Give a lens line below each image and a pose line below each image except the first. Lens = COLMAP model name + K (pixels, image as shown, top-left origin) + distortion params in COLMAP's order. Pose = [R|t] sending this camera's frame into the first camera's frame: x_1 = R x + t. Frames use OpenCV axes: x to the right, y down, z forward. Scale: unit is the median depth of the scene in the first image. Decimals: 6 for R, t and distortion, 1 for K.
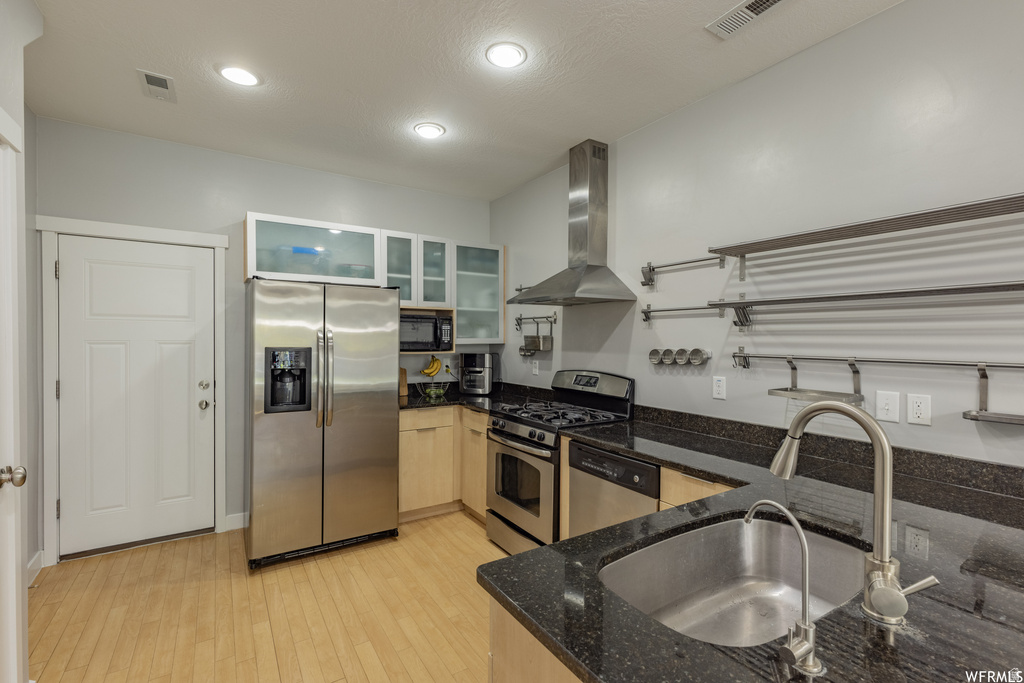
lens RADIAL K [[458.7, 0, 513.2], [0, 458.7, 344.1], [0, 0, 1]] dist [0.013829, -0.002197]
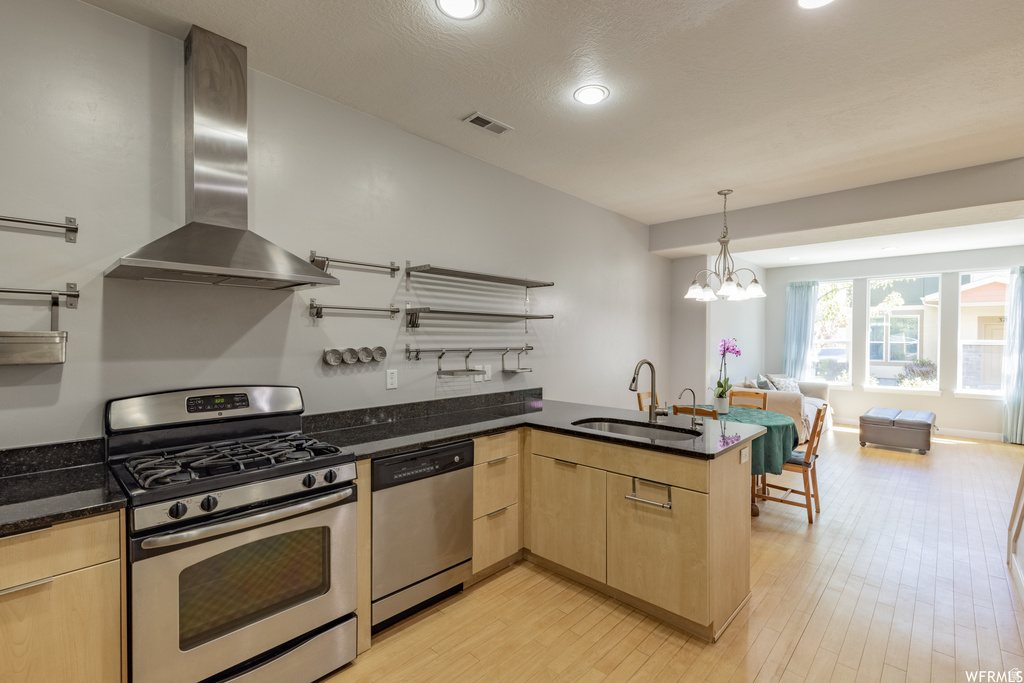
lens RADIAL K [[458.7, 0, 518.1], [0, 458.7, 340.7], [0, 0, 1]] dist [0.013829, -0.002197]
pose [[-0.248404, -0.011678, 0.968586, -0.614298], [0.007775, 0.999871, 0.014049, -0.013962], [-0.968625, 0.011020, -0.248281, 0.785776]]
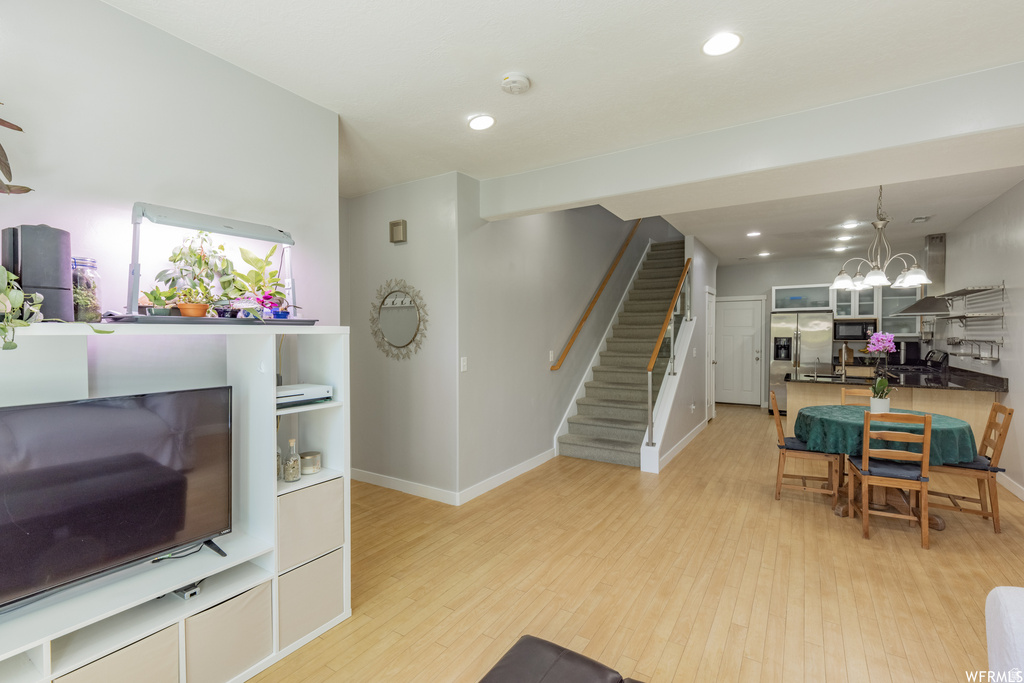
lens RADIAL K [[458.7, 0, 519.9], [0, 458.7, 340.7], [0, 0, 1]] dist [0.013829, -0.002197]
pose [[0.432498, 0.006702, -0.901610, 1.238071], [-0.007359, 0.999965, 0.003903, 0.027541], [0.901605, 0.004947, 0.432533, -1.517660]]
